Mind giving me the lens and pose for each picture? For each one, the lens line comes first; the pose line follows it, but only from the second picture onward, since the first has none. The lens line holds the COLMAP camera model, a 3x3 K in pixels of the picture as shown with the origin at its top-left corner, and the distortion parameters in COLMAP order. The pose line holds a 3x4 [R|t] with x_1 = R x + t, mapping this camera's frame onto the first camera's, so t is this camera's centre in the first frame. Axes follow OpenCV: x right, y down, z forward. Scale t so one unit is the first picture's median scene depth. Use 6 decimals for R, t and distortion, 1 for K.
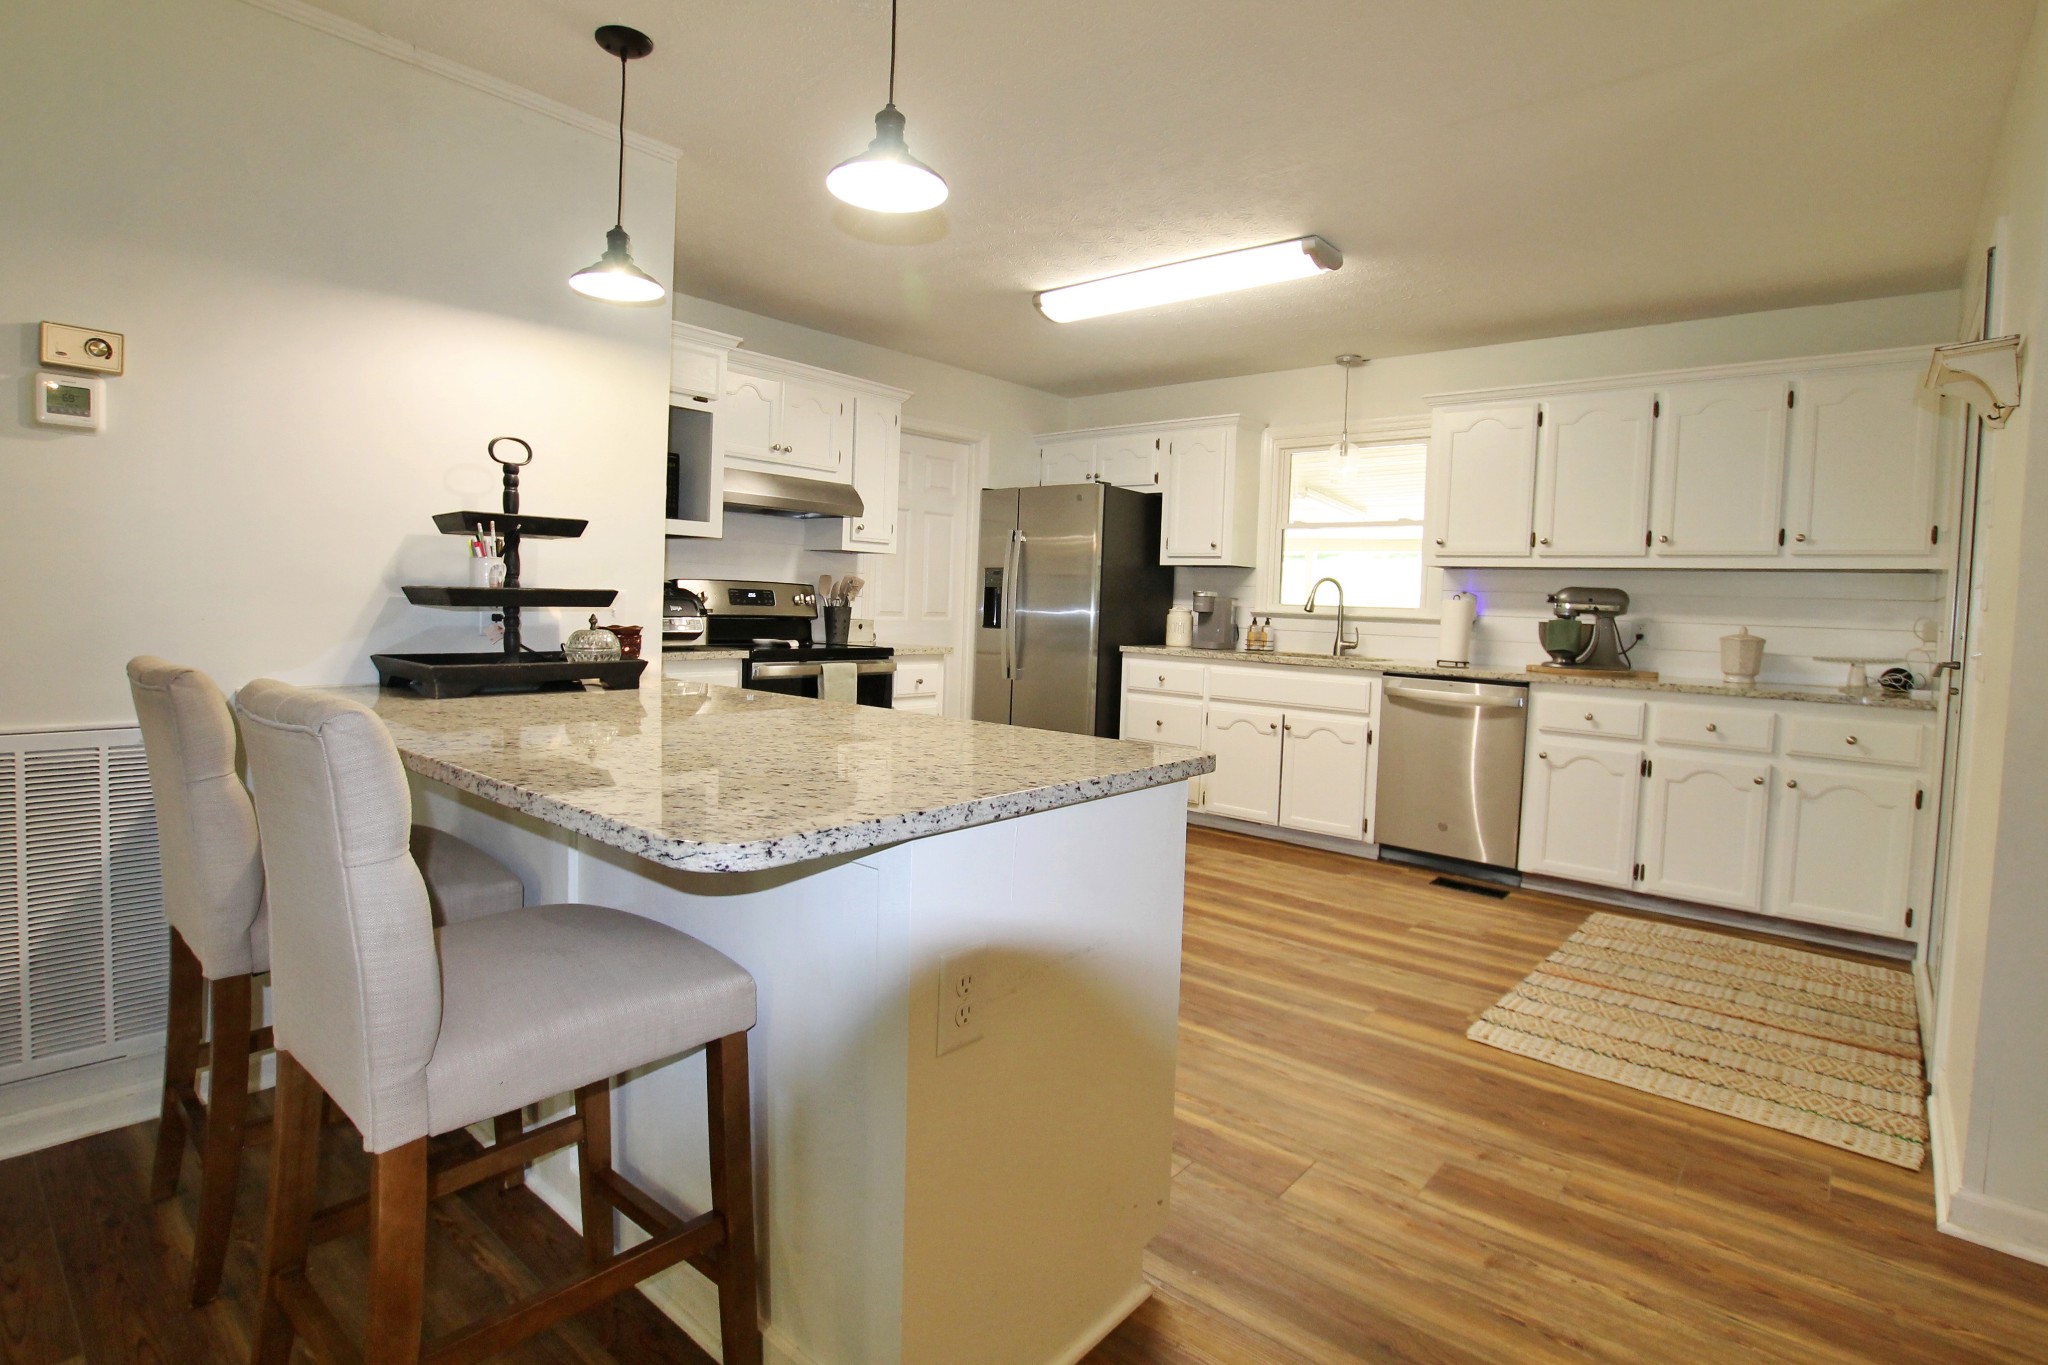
lens RADIAL K [[1030.5, 0, 1027.3], [0, 1030.5, 642.1], [0, 0, 1]] dist [-0.025682, -0.000071]
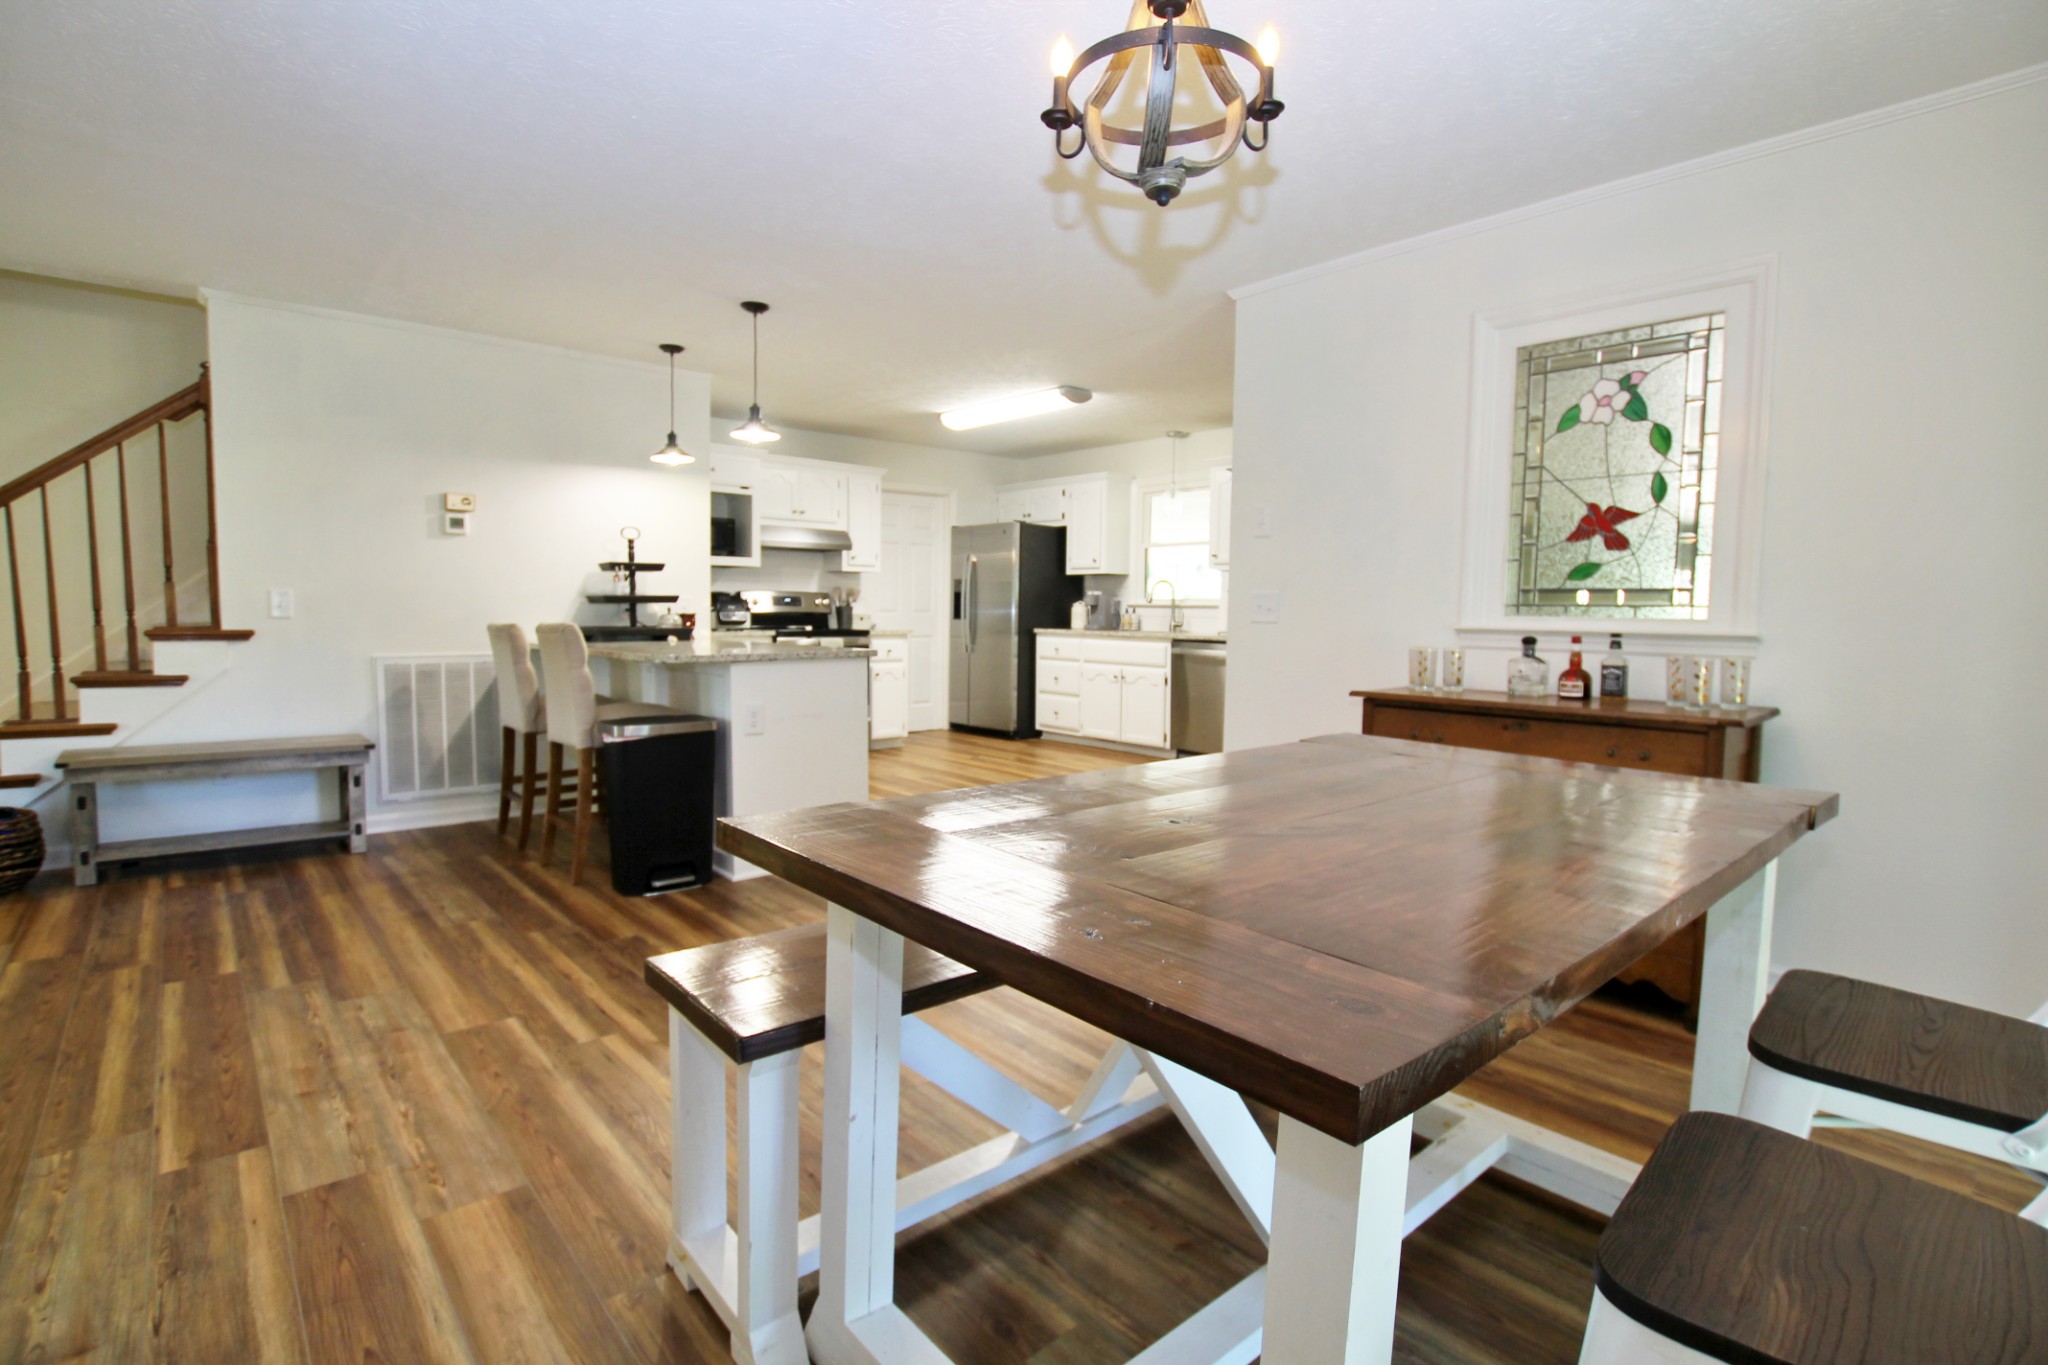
lens RADIAL K [[974.3, 0, 1027.8], [0, 974.3, 676.8], [0, 0, 1]] dist [-0.030356, 0.004743]
pose [[0.991006, -0.012810, -0.133206, 0.385138], [0.016586, 0.999490, 0.027276, 0.049634], [0.132788, -0.029240, 0.990713, -0.601581]]
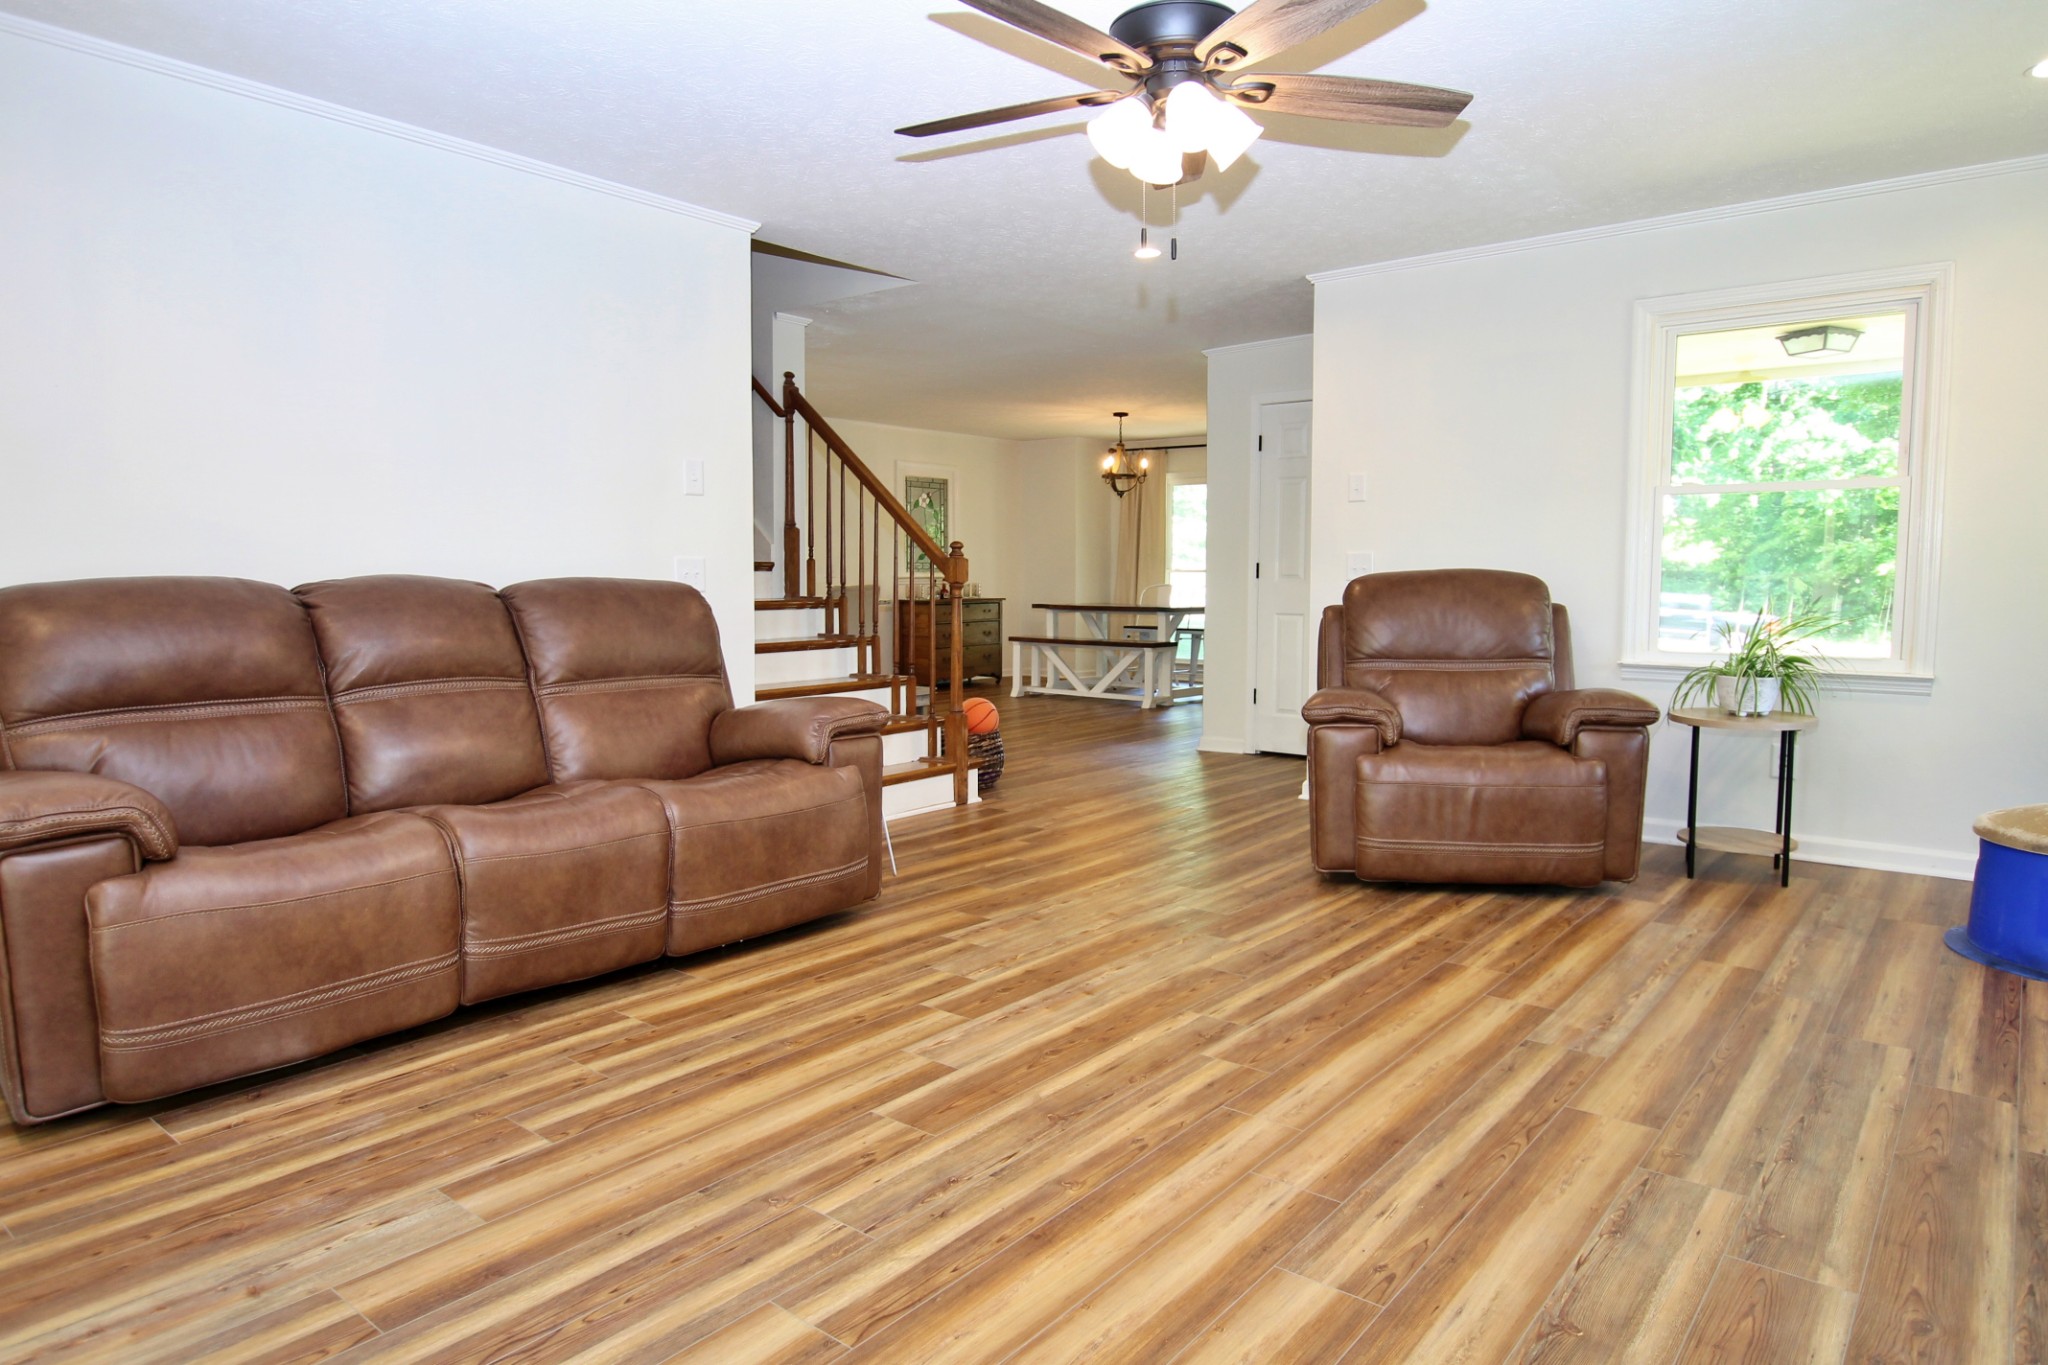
lens RADIAL K [[1270.5, 0, 1033.5], [0, 1270.5, 683.5], [0, 0, 1]] dist [-0.012865, -0.000529]
pose [[-0.034718, -0.121658, 0.991965, -2.361529], [0.035711, 0.991778, 0.122885, -0.071655], [-0.998759, 0.039690, -0.030088, 0.080202]]
